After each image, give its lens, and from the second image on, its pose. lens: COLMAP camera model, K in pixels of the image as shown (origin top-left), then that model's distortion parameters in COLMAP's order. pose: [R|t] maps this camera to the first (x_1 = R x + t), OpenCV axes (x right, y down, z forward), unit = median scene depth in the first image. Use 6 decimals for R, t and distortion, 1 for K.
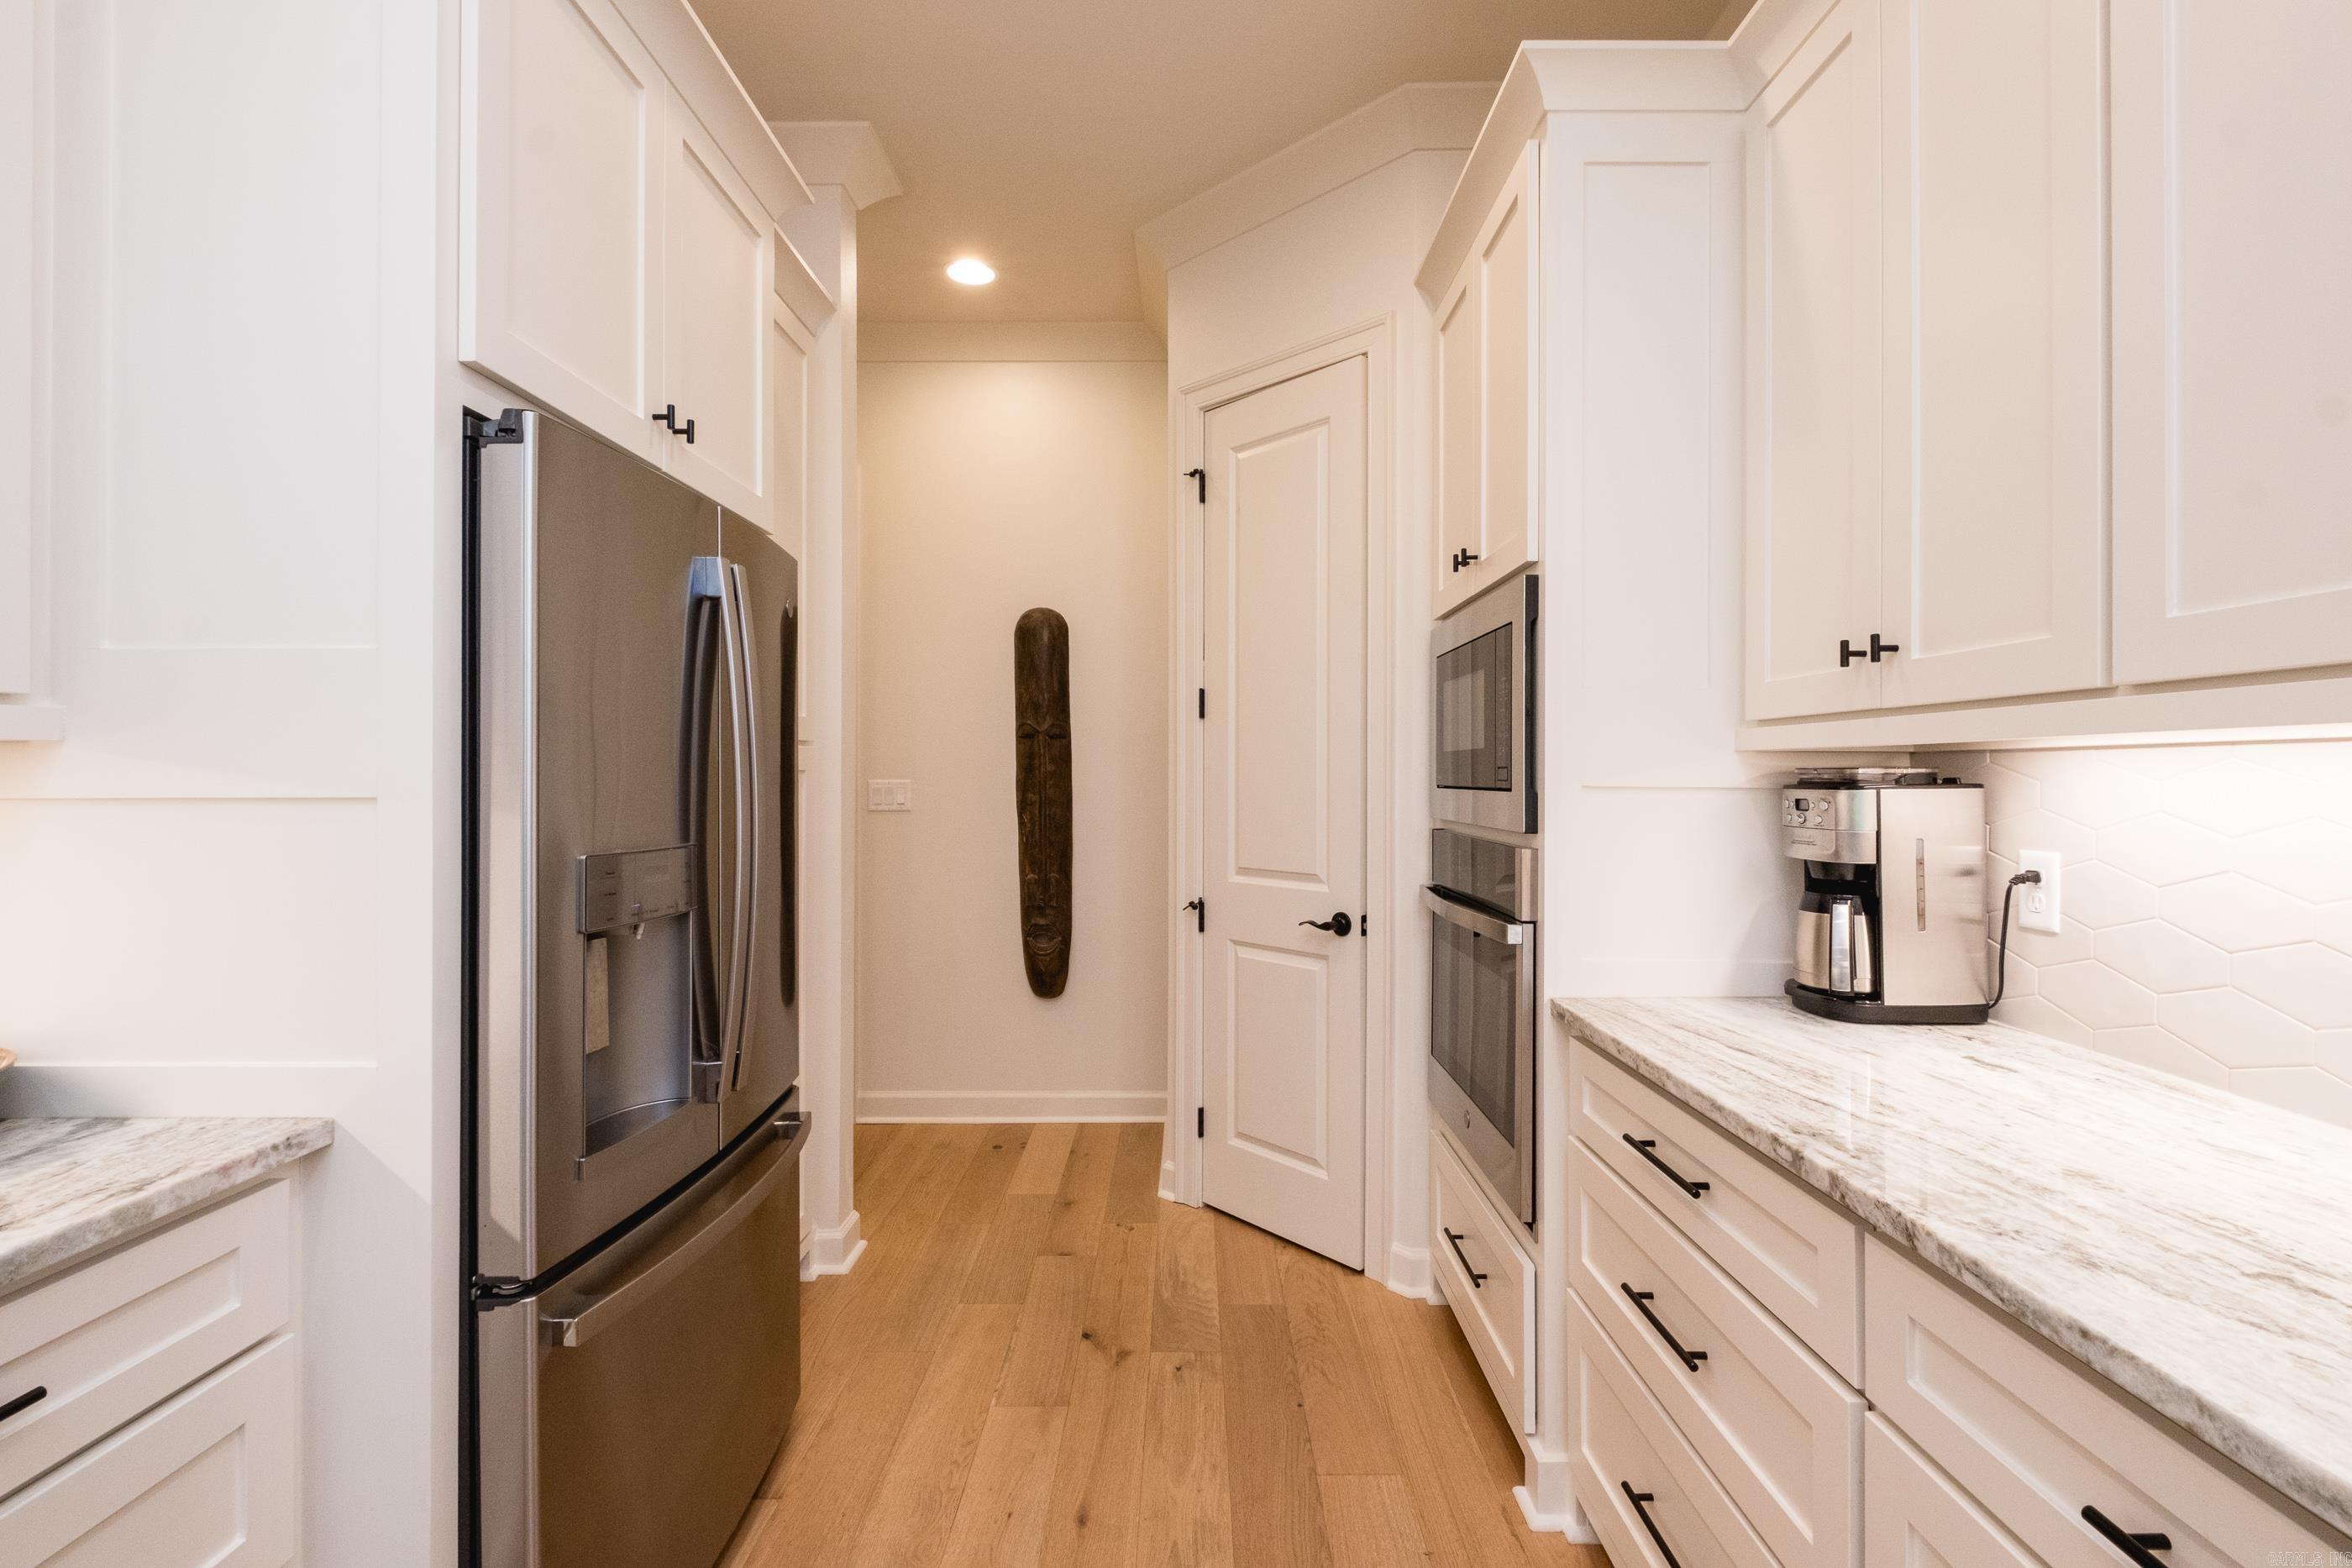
lens RADIAL K [[1007.3, 0, 1176.7], [0, 1007.3, 776.4], [0, 0, 1]] dist [-0.007013, -0.000288]
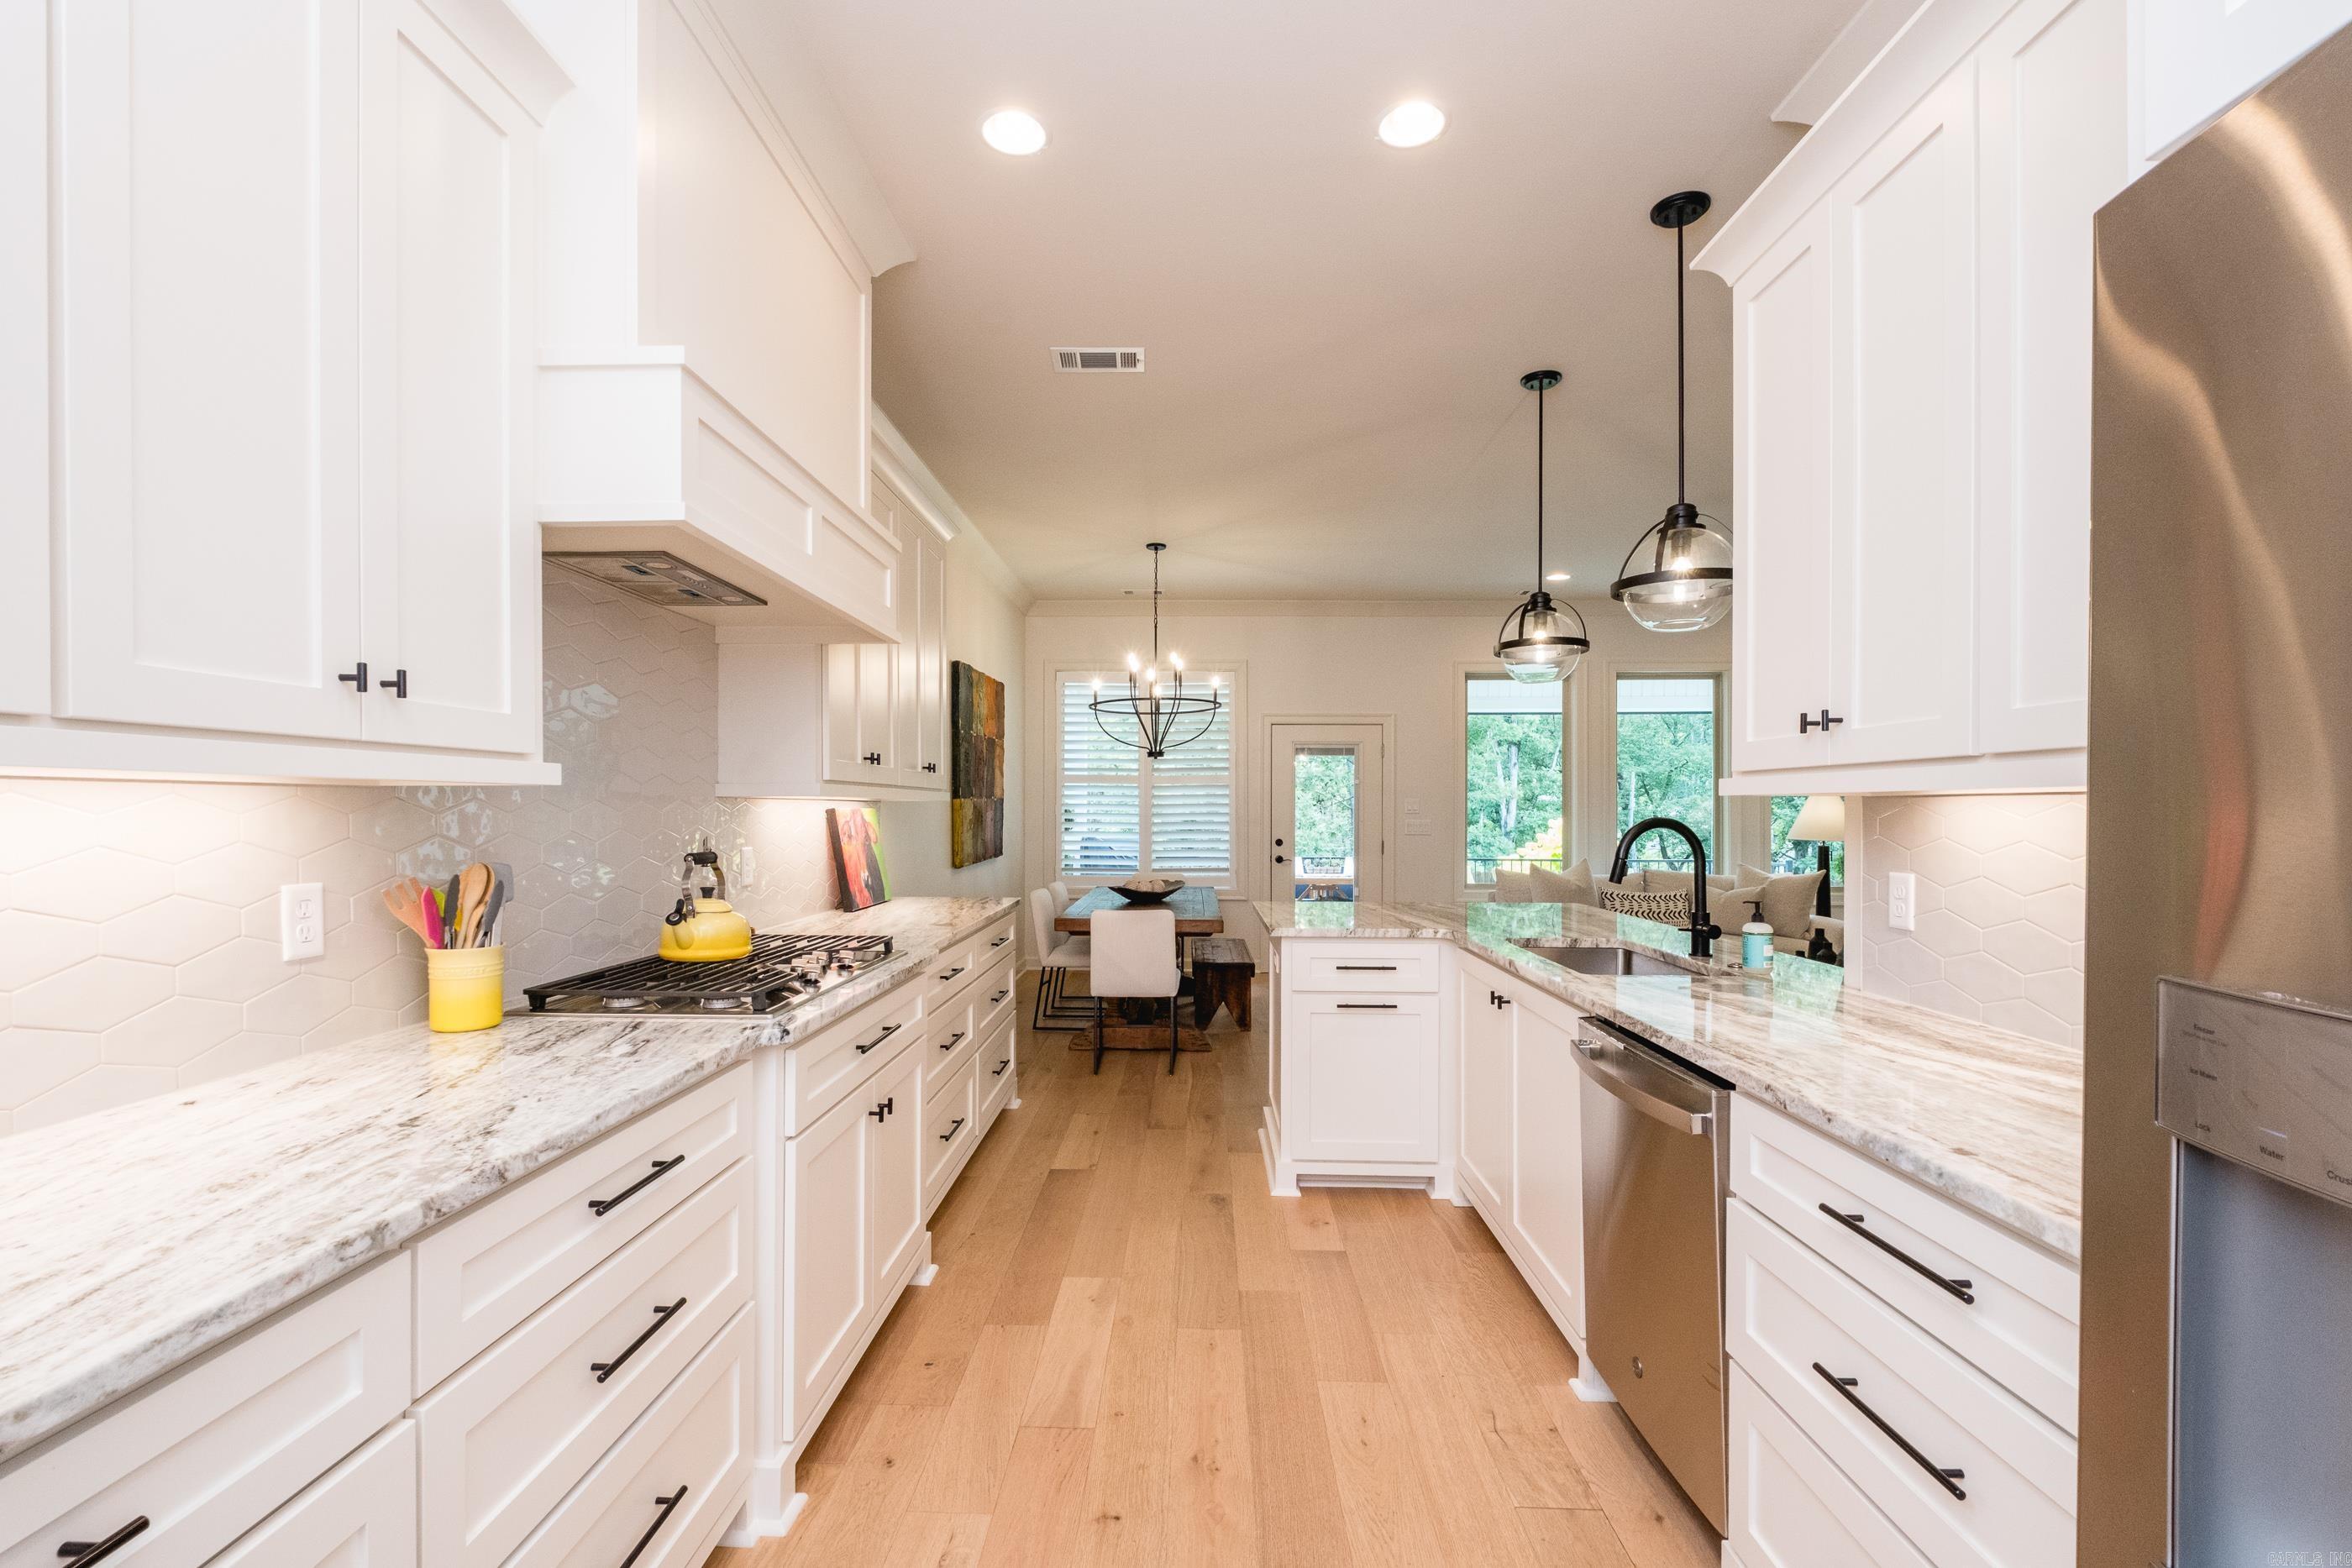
lens RADIAL K [[1007.3, 0, 1173.8], [0, 1007.3, 800.0], [0, 0, 1]] dist [-0.007013, -0.000288]
pose [[-0.999811, -0.003059, 0.019204, -0.132048], [-0.003219, 0.999961, -0.008276, -0.007532], [-0.019178, -0.008336, -0.999781, 2.118046]]
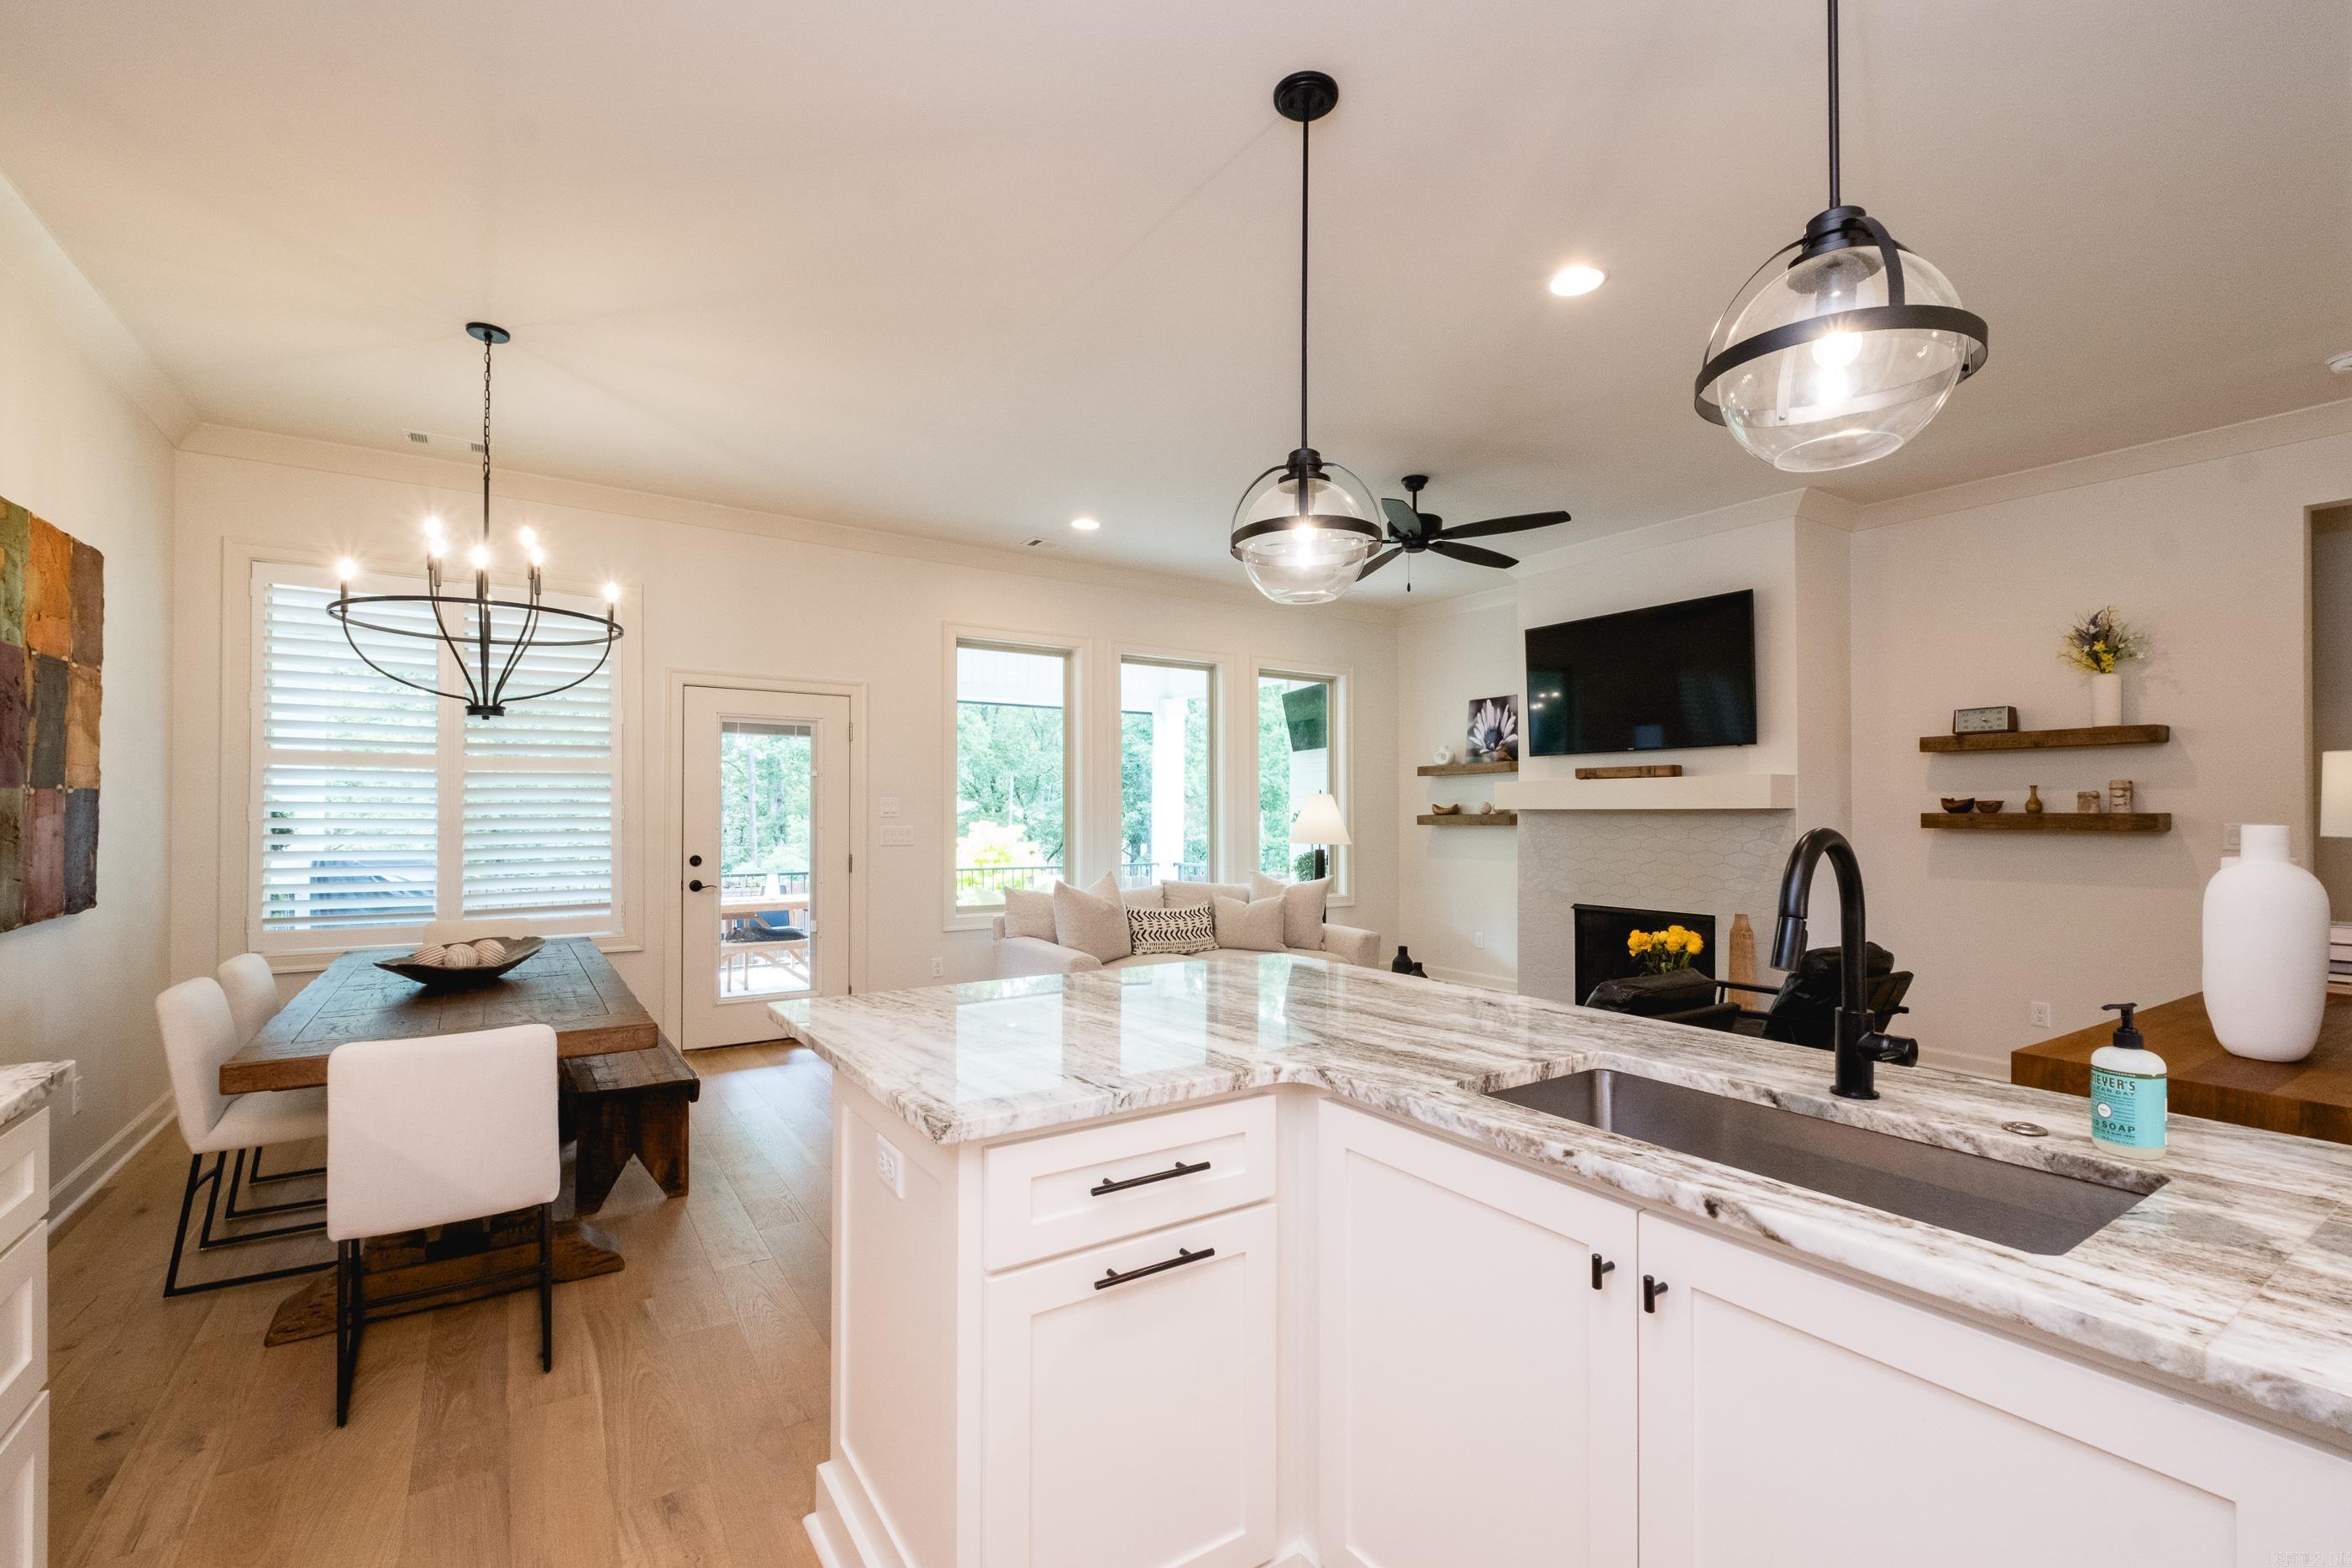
lens RADIAL K [[1007.3, 0, 1185.2], [0, 1007.3, 807.2], [0, 0, 1]] dist [-0.007013, -0.000288]
pose [[-0.825461, -0.005852, -0.564428, -0.065769], [-0.003318, 0.999979, -0.005515, -0.006815], [0.564449, -0.002679, -0.825464, 1.401242]]
